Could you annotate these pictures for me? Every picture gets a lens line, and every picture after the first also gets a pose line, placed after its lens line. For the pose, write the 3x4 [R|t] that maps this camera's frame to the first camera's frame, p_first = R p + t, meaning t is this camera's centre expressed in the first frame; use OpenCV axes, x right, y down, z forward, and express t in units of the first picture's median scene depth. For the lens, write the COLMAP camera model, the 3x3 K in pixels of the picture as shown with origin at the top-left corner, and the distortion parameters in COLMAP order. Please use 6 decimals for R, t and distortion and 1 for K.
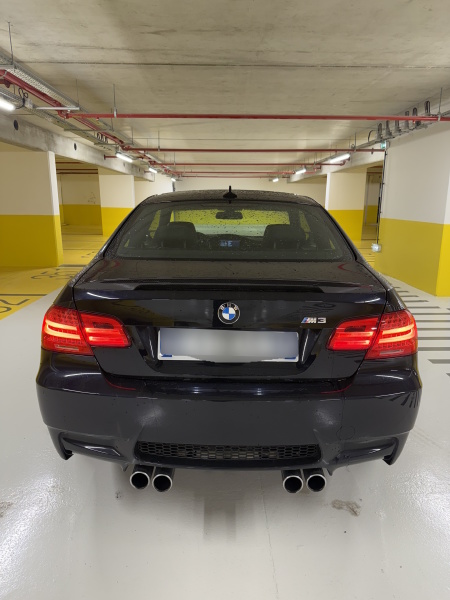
lens RADIAL K [[429.4, 0, 224.6], [0, 429.4, 296.5], [0, 0, 1]] dist [0.018068, -0.026309]
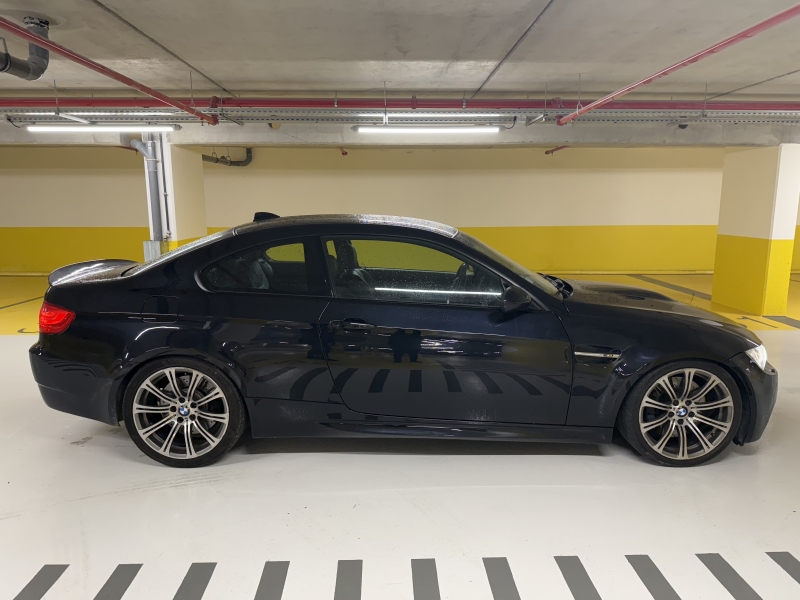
lens RADIAL K [[572.5, 0, 403.6], [0, 572.5, 298.6], [0, 0, 1]] dist [0.018068, -0.026309]
pose [[0.002887, 0.156250, -0.987713, 1.070445], [-0.213914, 0.964950, 0.152024, -0.248433], [0.976848, 0.210847, 0.036210, 0.957710]]
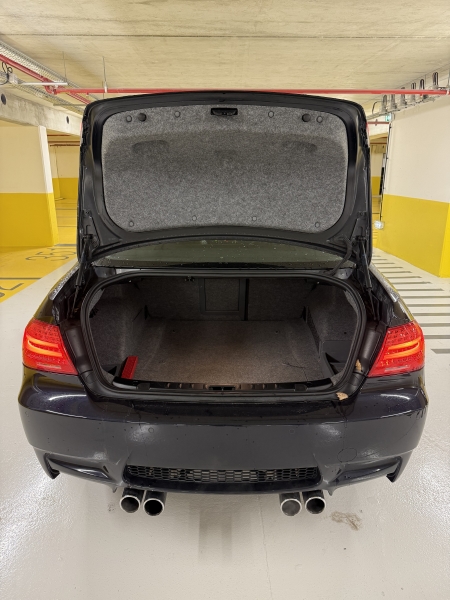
lens RADIAL K [[429.4, 0, 226.1], [0, 429.4, 296.1], [0, 0, 1]] dist [0.018068, -0.026309]
pose [[0.999976, -0.006704, 0.001872, 0.007226], [0.006568, 0.997849, 0.065220, -0.039900], [-0.002305, -0.065207, 0.997869, 0.034586]]
